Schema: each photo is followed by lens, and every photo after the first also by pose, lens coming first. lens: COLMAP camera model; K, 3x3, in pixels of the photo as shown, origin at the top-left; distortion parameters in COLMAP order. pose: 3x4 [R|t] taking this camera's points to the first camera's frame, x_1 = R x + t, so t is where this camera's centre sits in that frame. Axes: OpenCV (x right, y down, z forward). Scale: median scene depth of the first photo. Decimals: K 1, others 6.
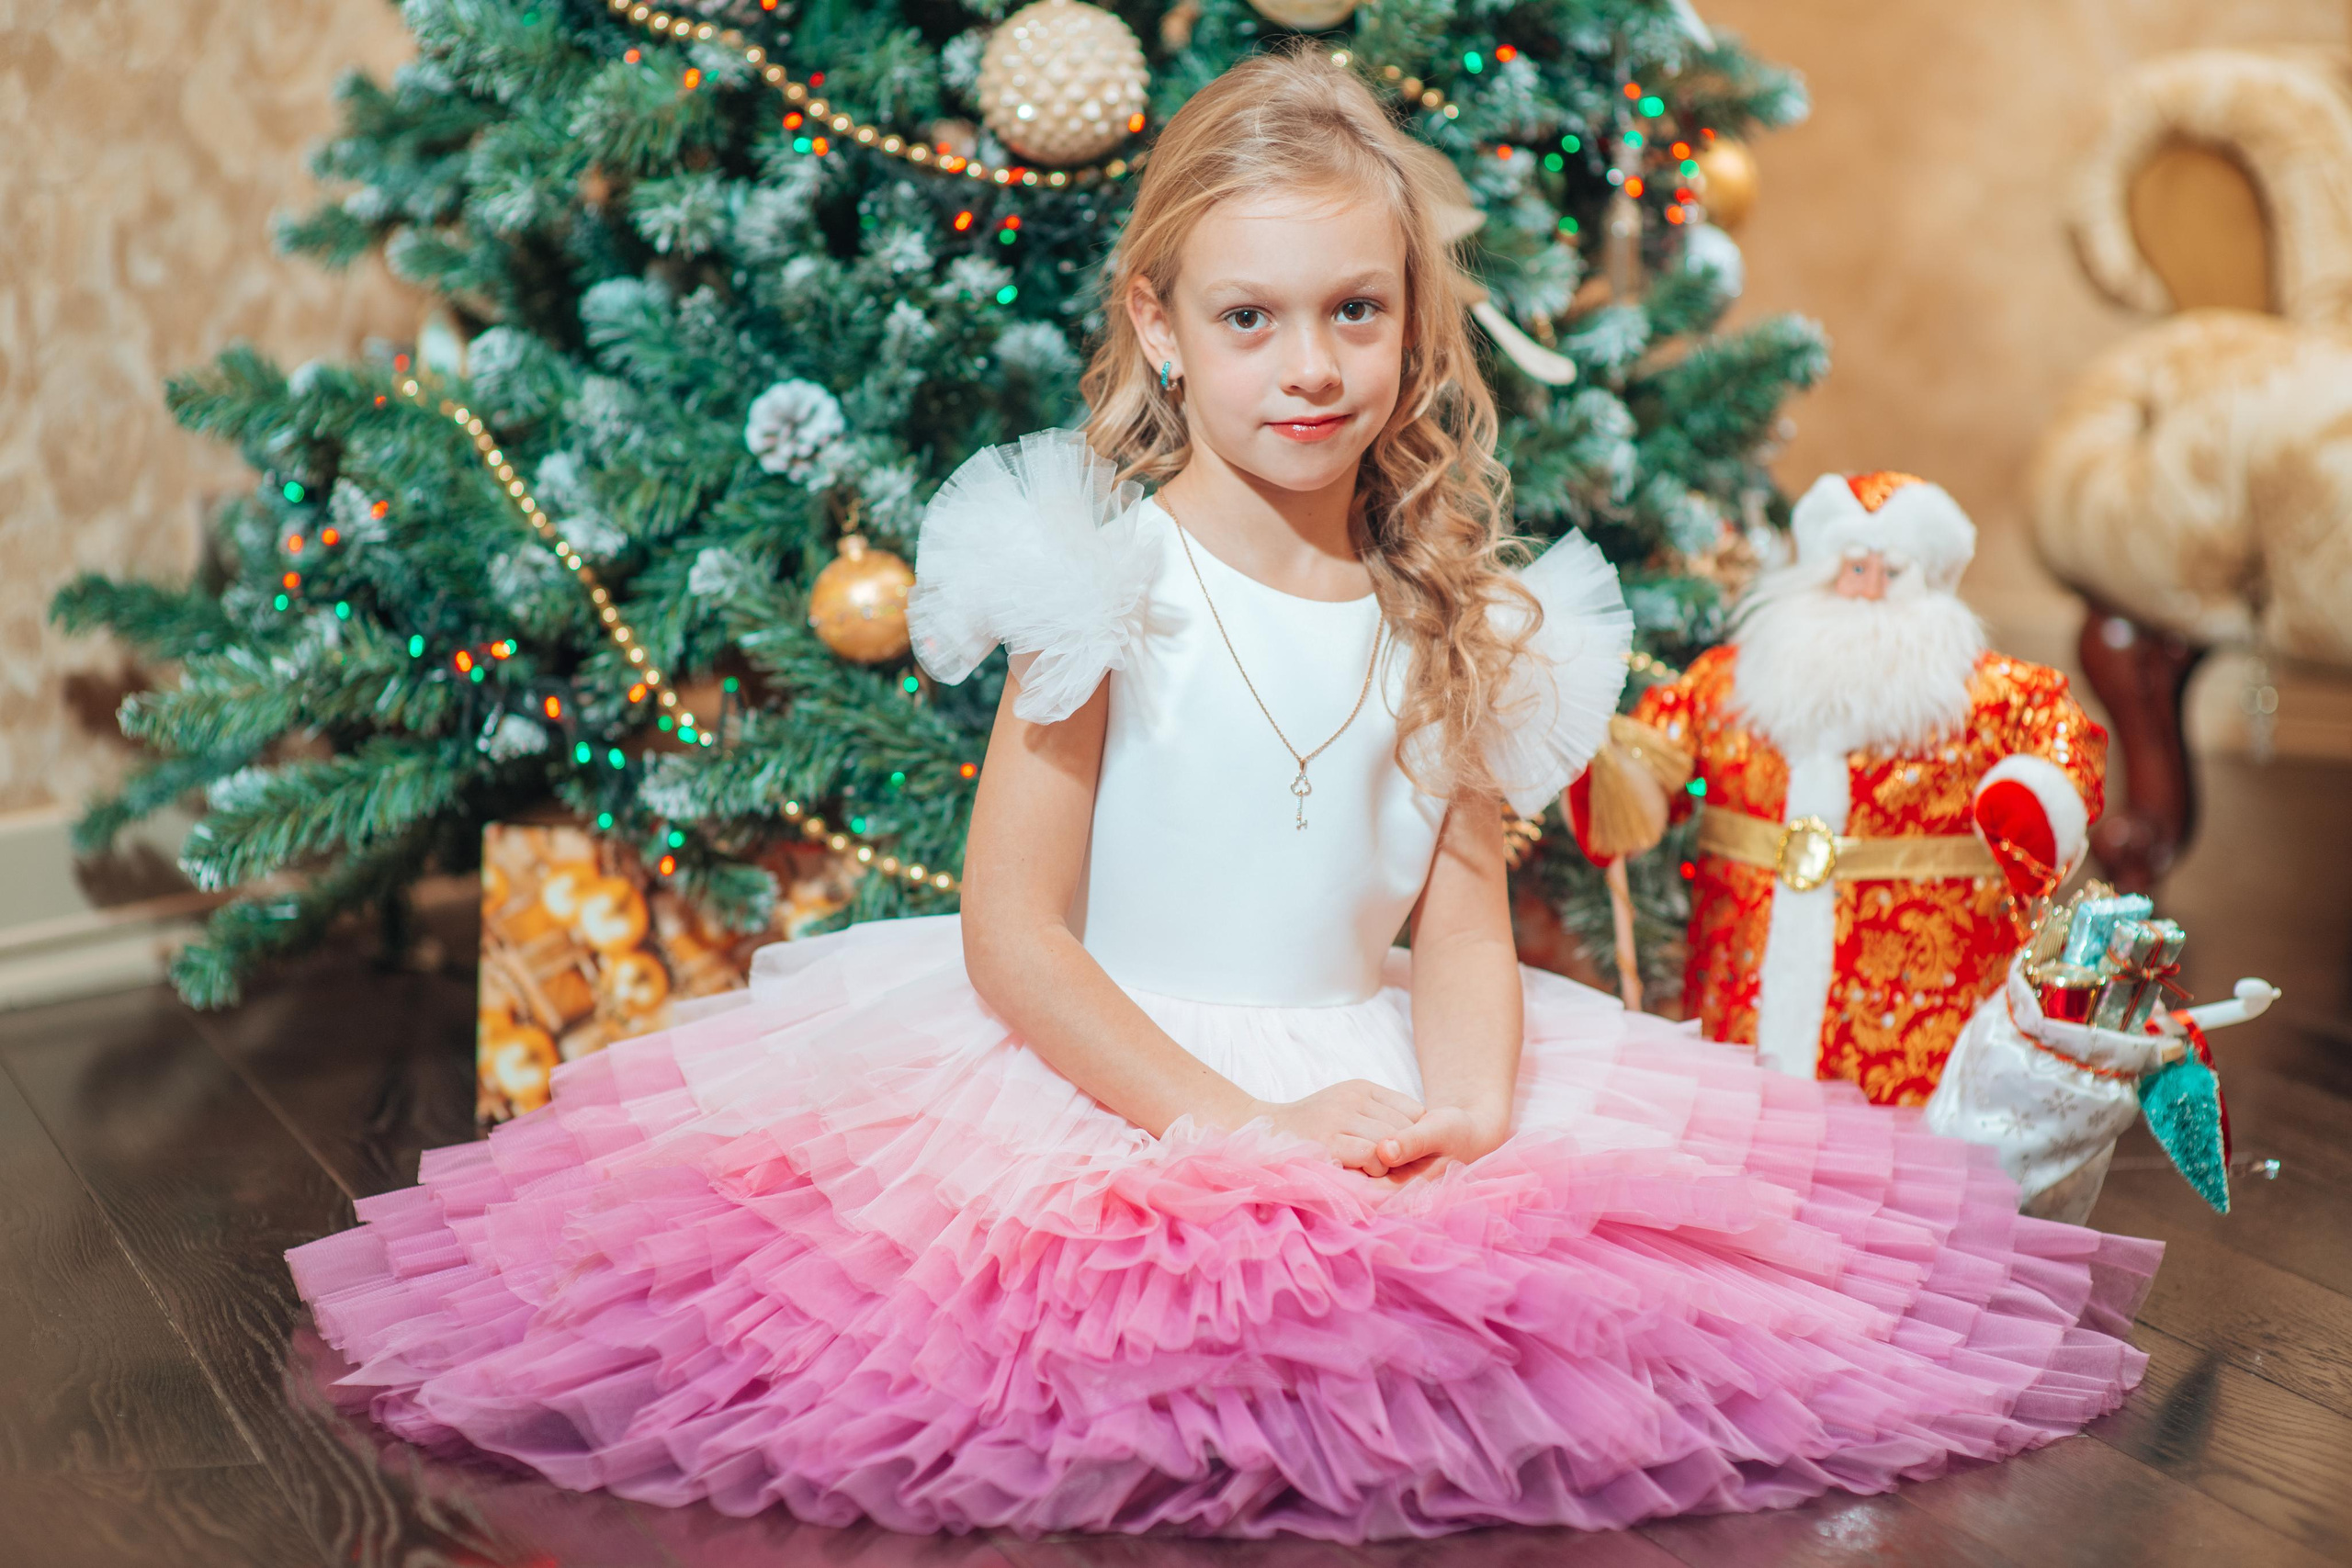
lens RADIAL K [[5747.5, 0, 1176.0], [0, 5747.5, 784.0], [0, 0, 1]] dist [-0.045981, -2.141885]
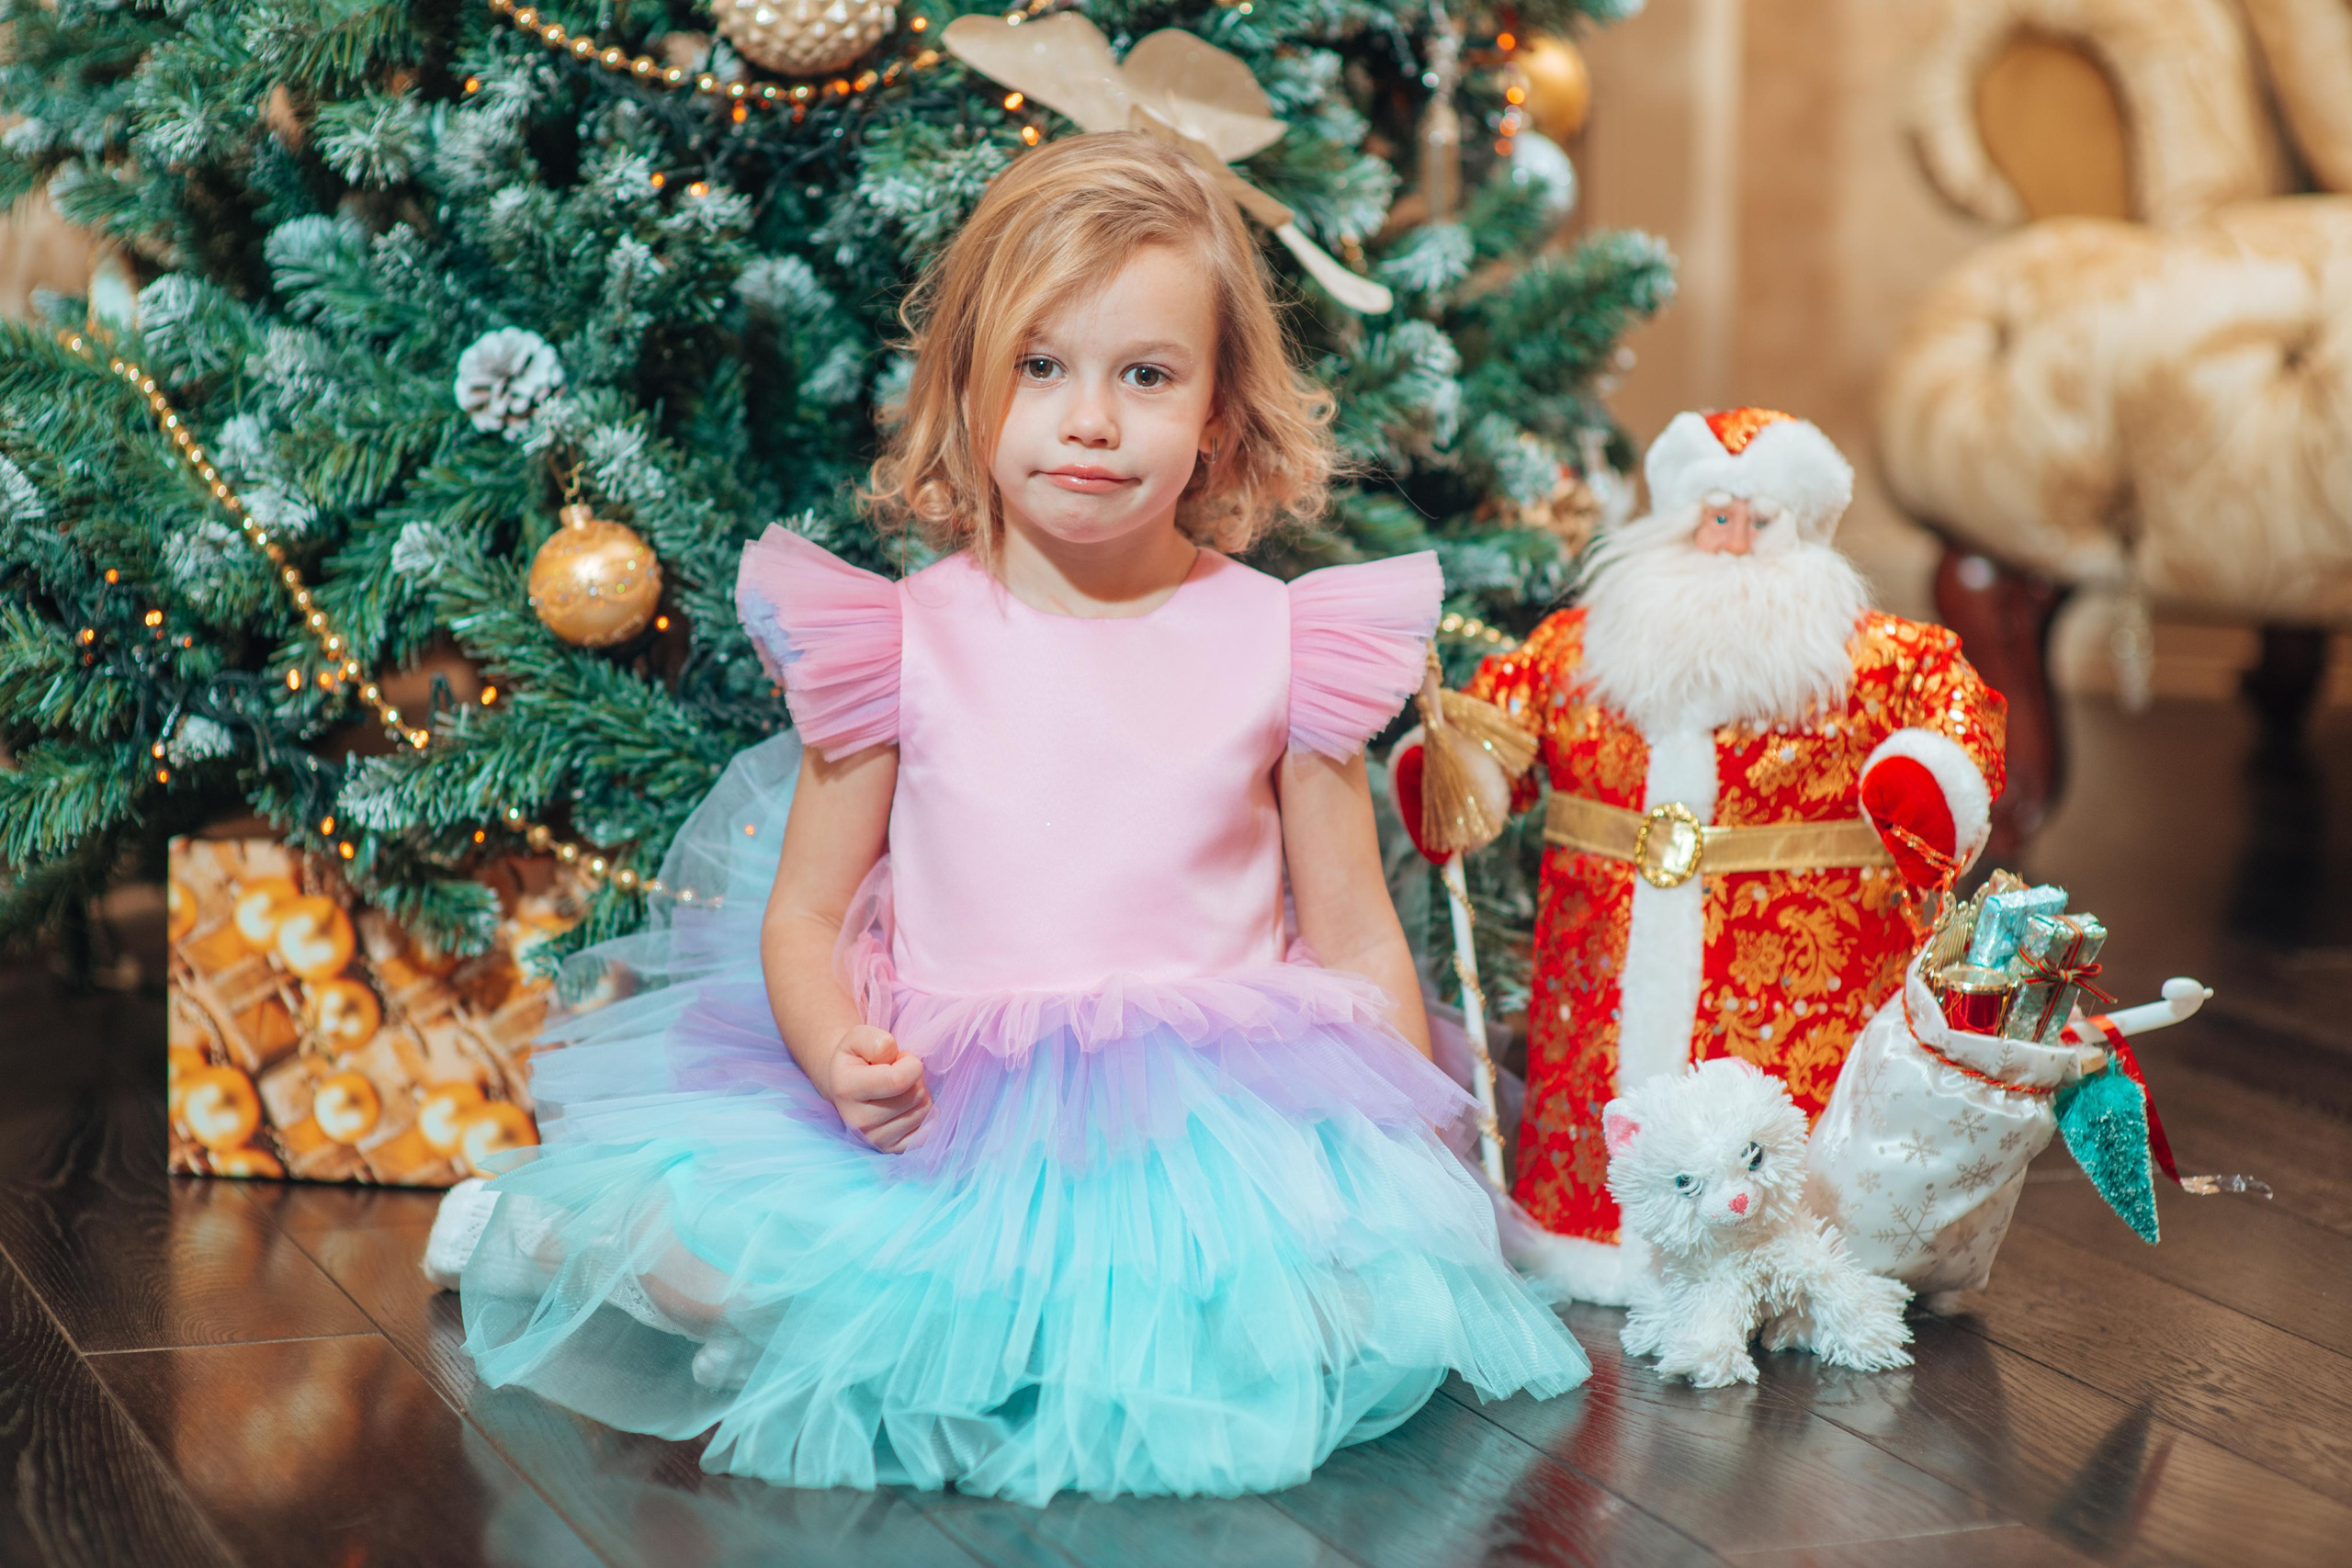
lens RADIAL K [[5779.6, 0, 1176.0], [0, 5779.6, 784.0], [0, 0, 1]] dist [-0.032919, -1.294548]
pose [[0.999045, -0.021714, 0.037923, 0.000912], [0.021281, 0.999704, 0.011795, -0.008595], [-0.038168, -0.010977, 0.999211, 0.112566]]
